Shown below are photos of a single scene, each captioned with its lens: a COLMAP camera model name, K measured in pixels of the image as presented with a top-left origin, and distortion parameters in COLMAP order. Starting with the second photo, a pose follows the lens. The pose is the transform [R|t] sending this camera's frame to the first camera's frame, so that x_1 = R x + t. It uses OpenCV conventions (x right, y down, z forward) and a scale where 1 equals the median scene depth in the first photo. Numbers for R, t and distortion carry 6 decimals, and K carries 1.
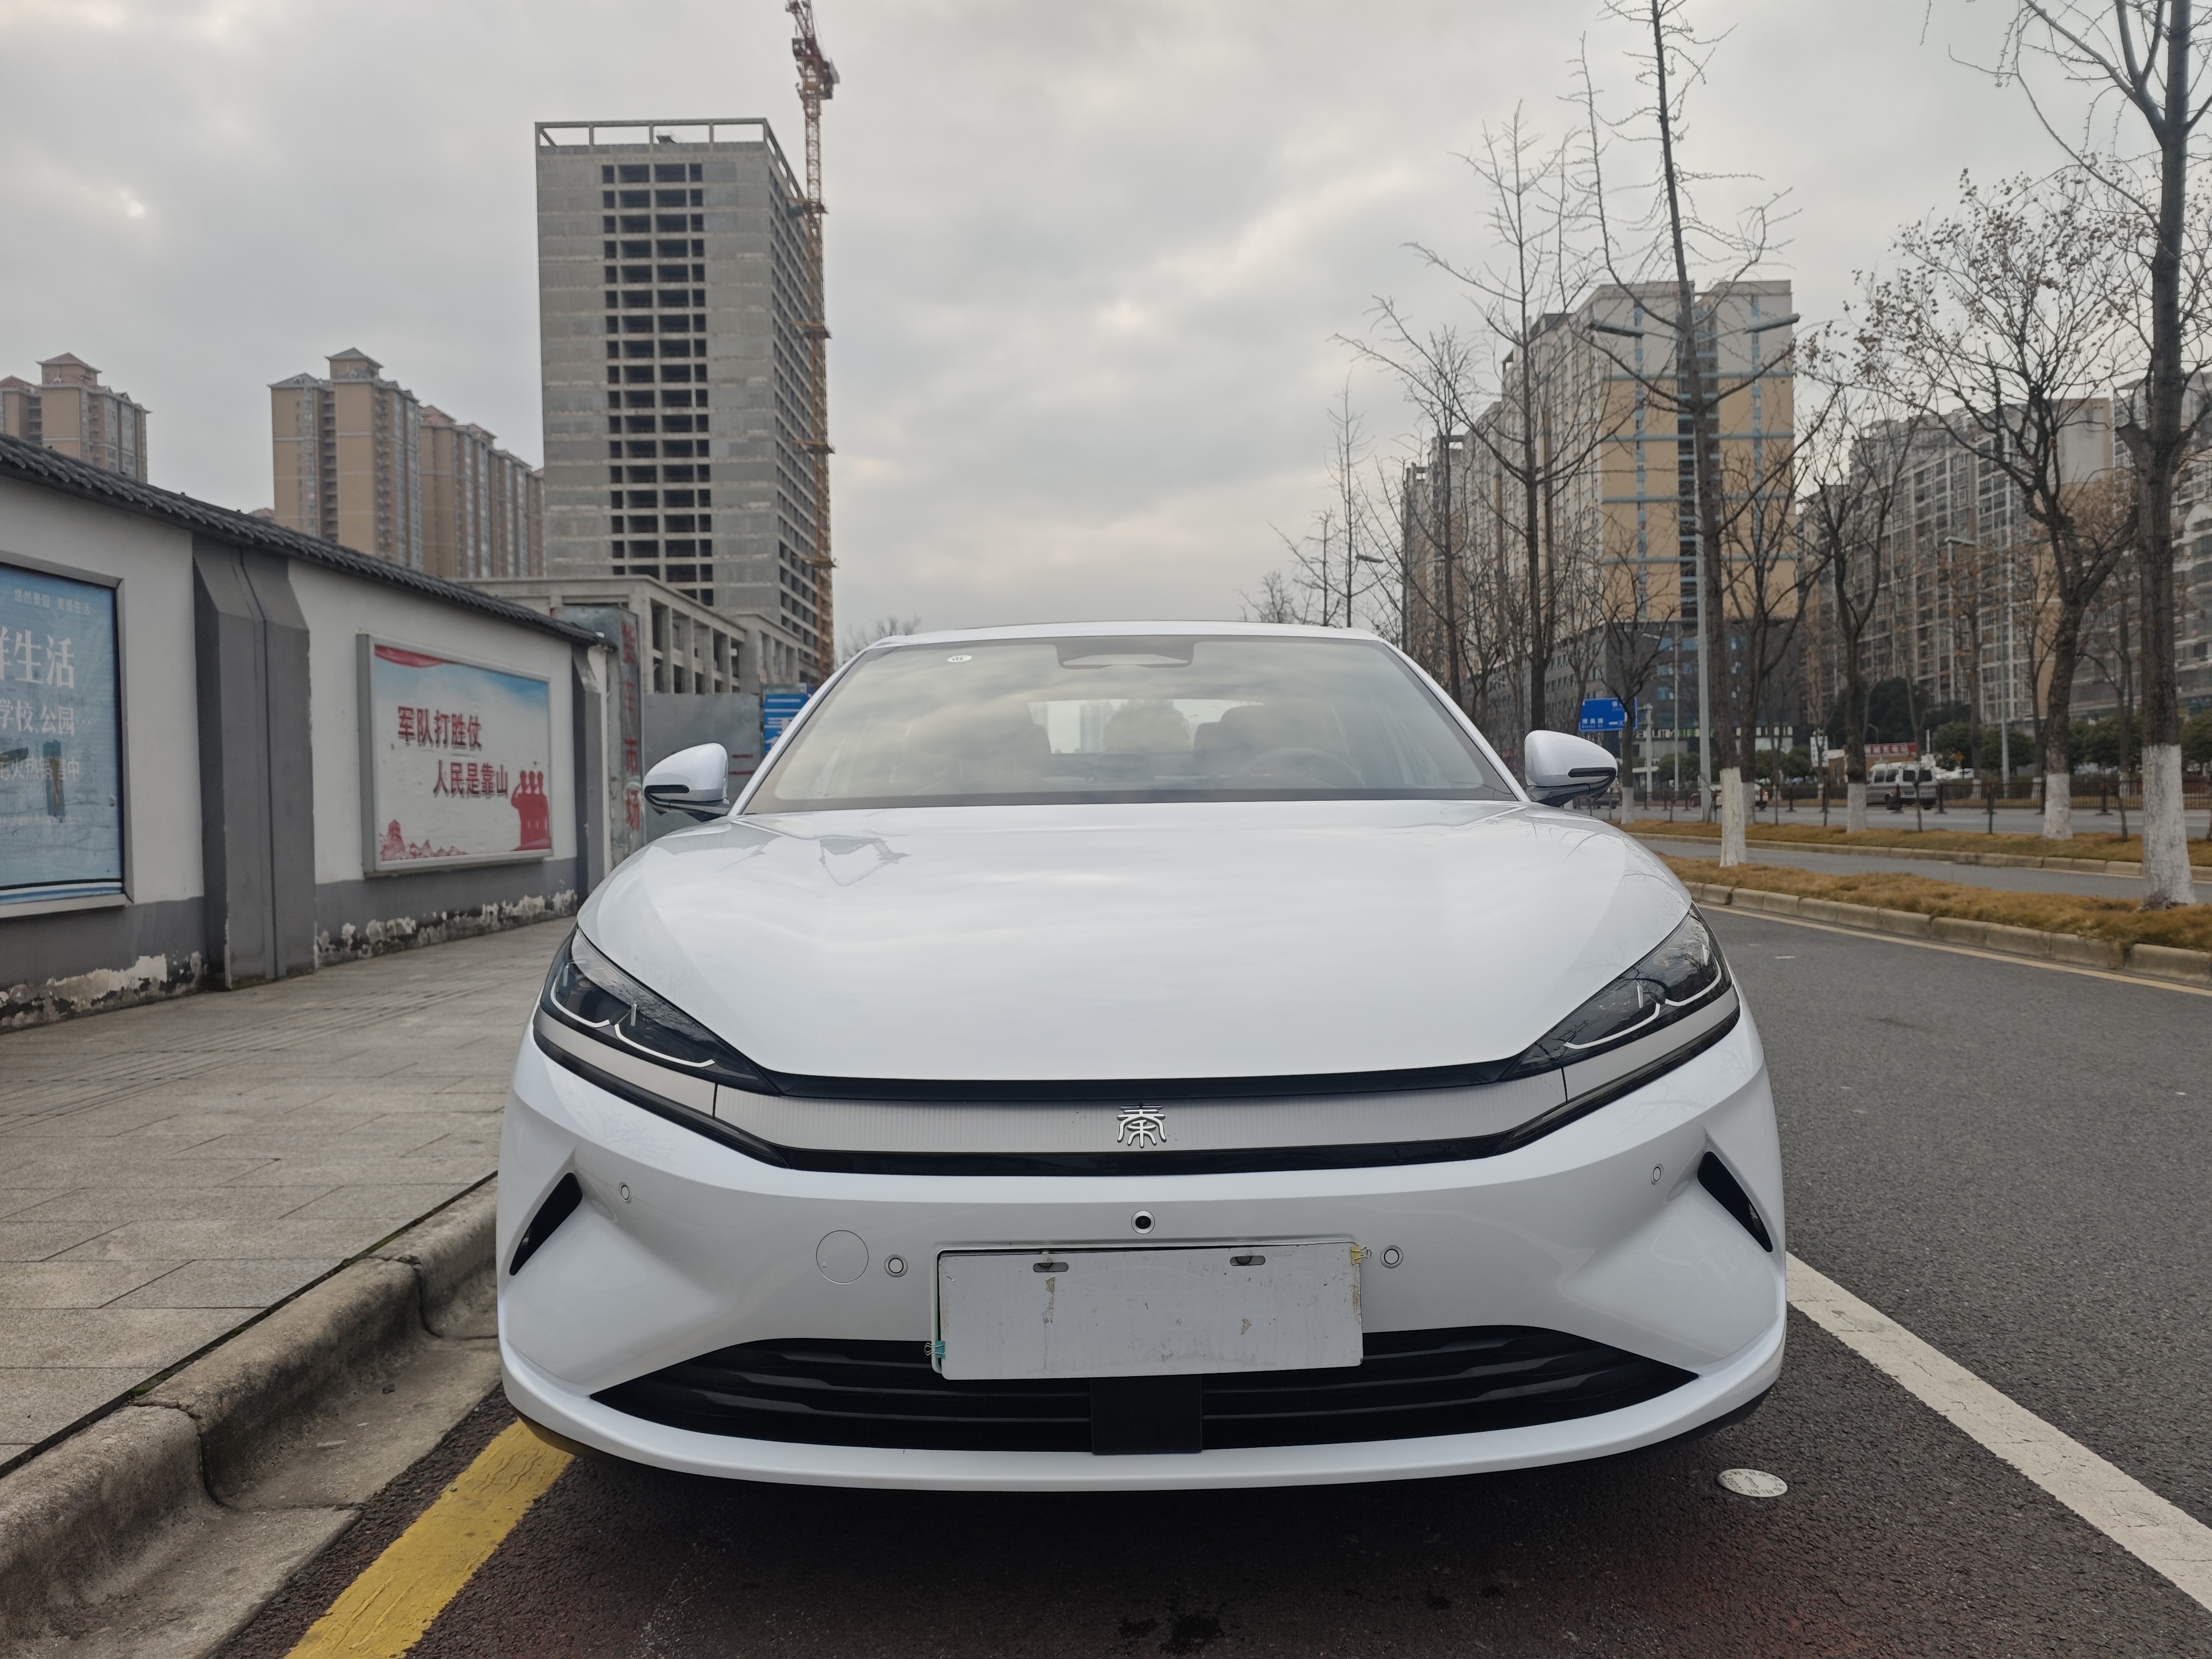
lens RADIAL K [[1590.2, 0, 1132.1], [0, 1590.2, 854.5], [0, 0, 1]] dist [0.028480, -0.029227]
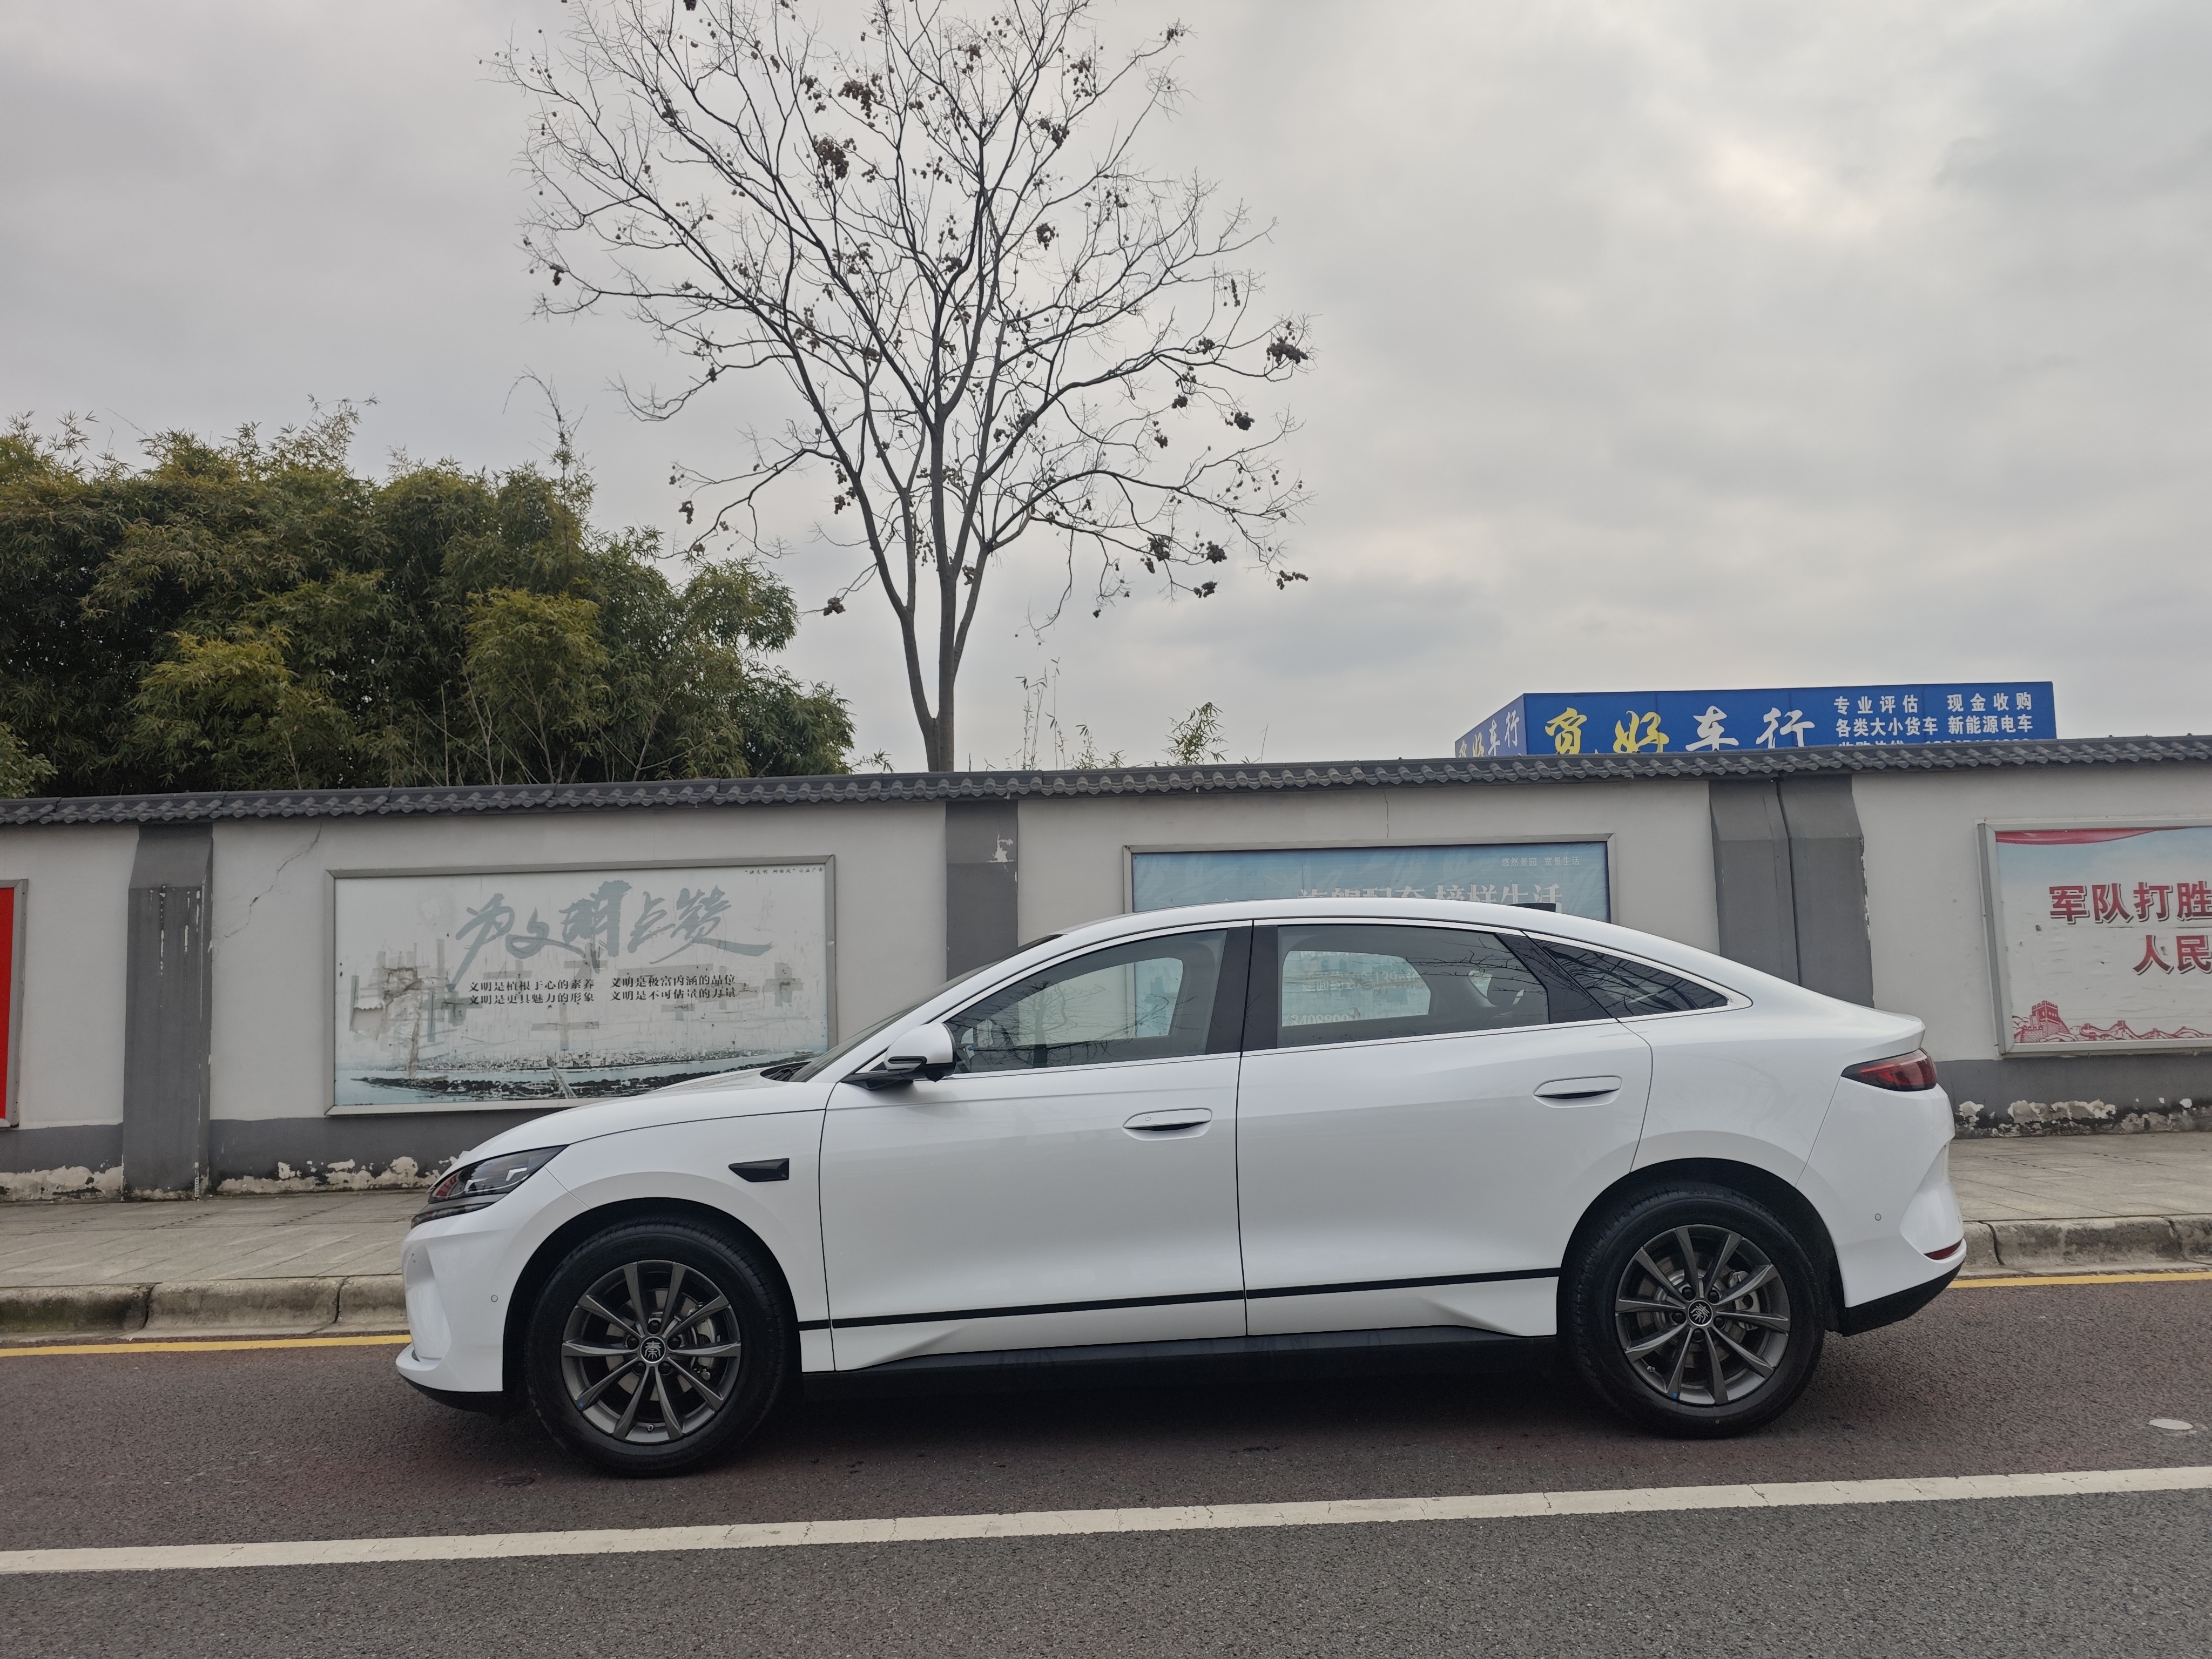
lens RADIAL K [[1590.2, 0, 1090.6], [0, 1590.2, 816.3], [0, 0, 1]] dist [0.028480, -0.029227]
pose [[0.016169, -0.090560, -0.995760, 0.501087], [-0.001673, 0.995886, -0.090599, -0.042064], [0.999868, 0.003131, 0.015951, 0.360379]]
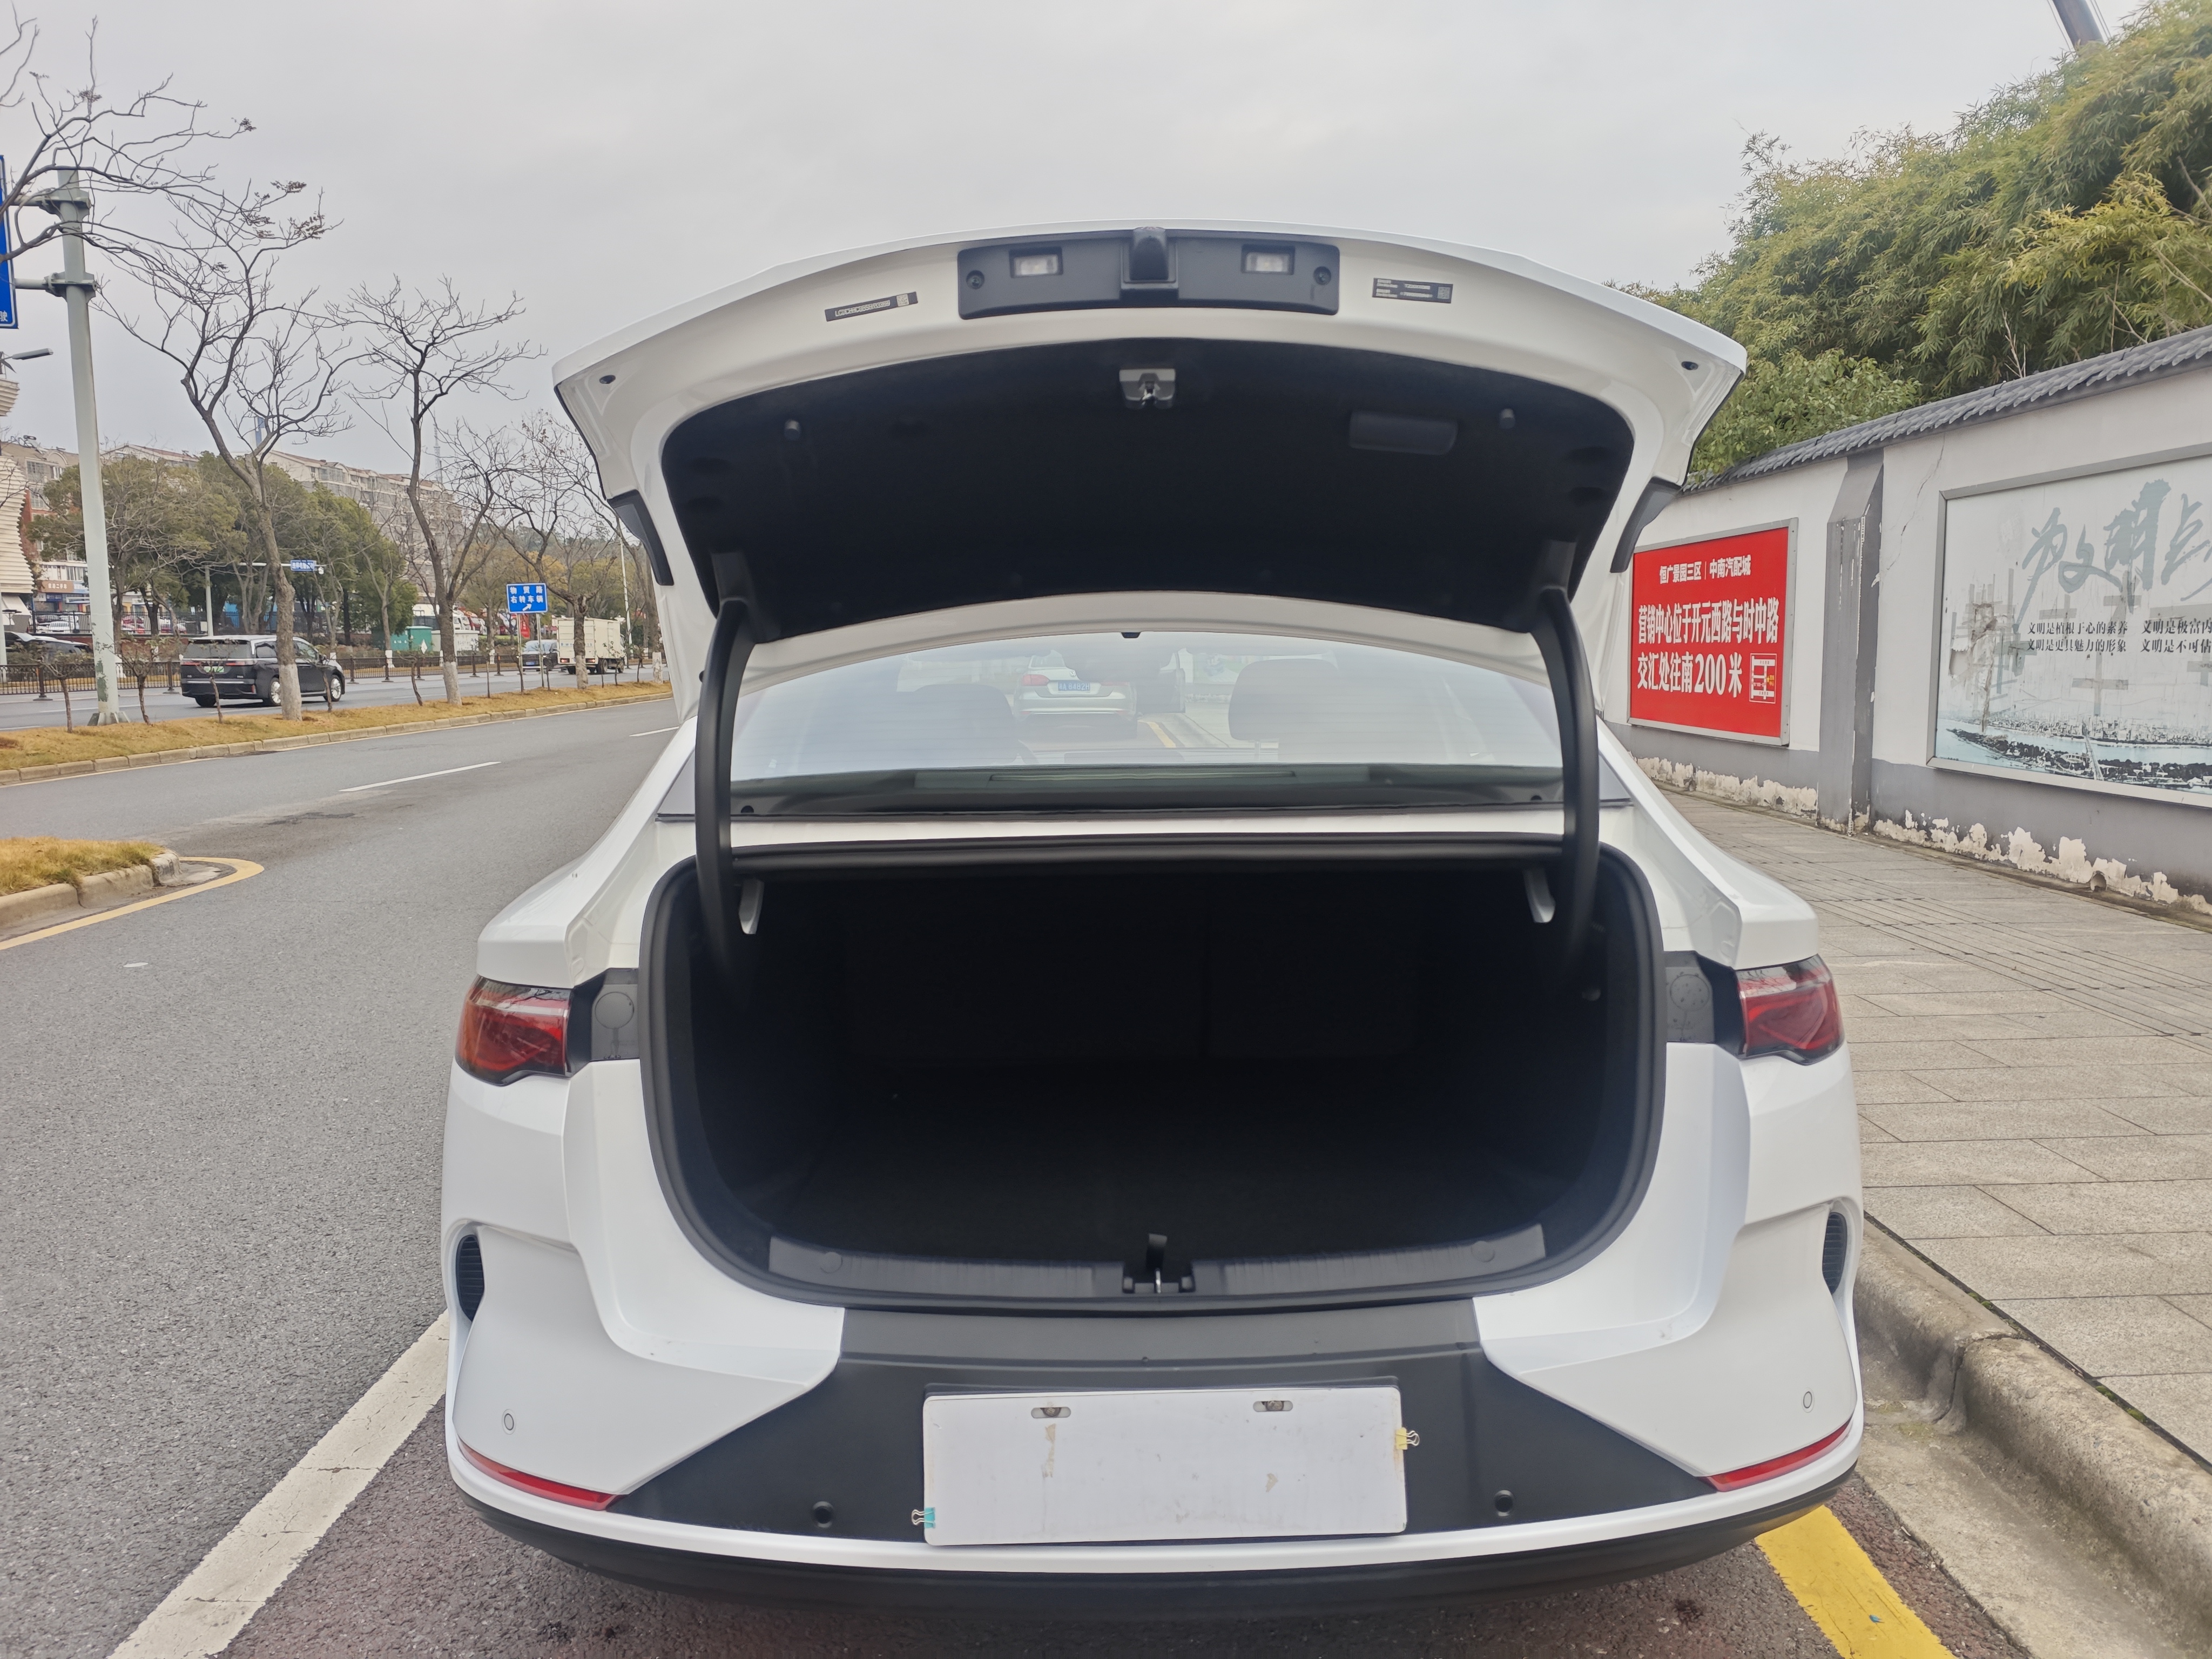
lens RADIAL K [[1590.2, 0, 1097.4], [0, 1590.2, 820.5], [0, 0, 1]] dist [0.028480, -0.029227]
pose [[-0.999428, 0.033620, -0.003546, 0.007809], [0.032777, 0.989345, 0.141849, -0.057904], [0.008277, 0.141652, -0.989882, 0.756212]]
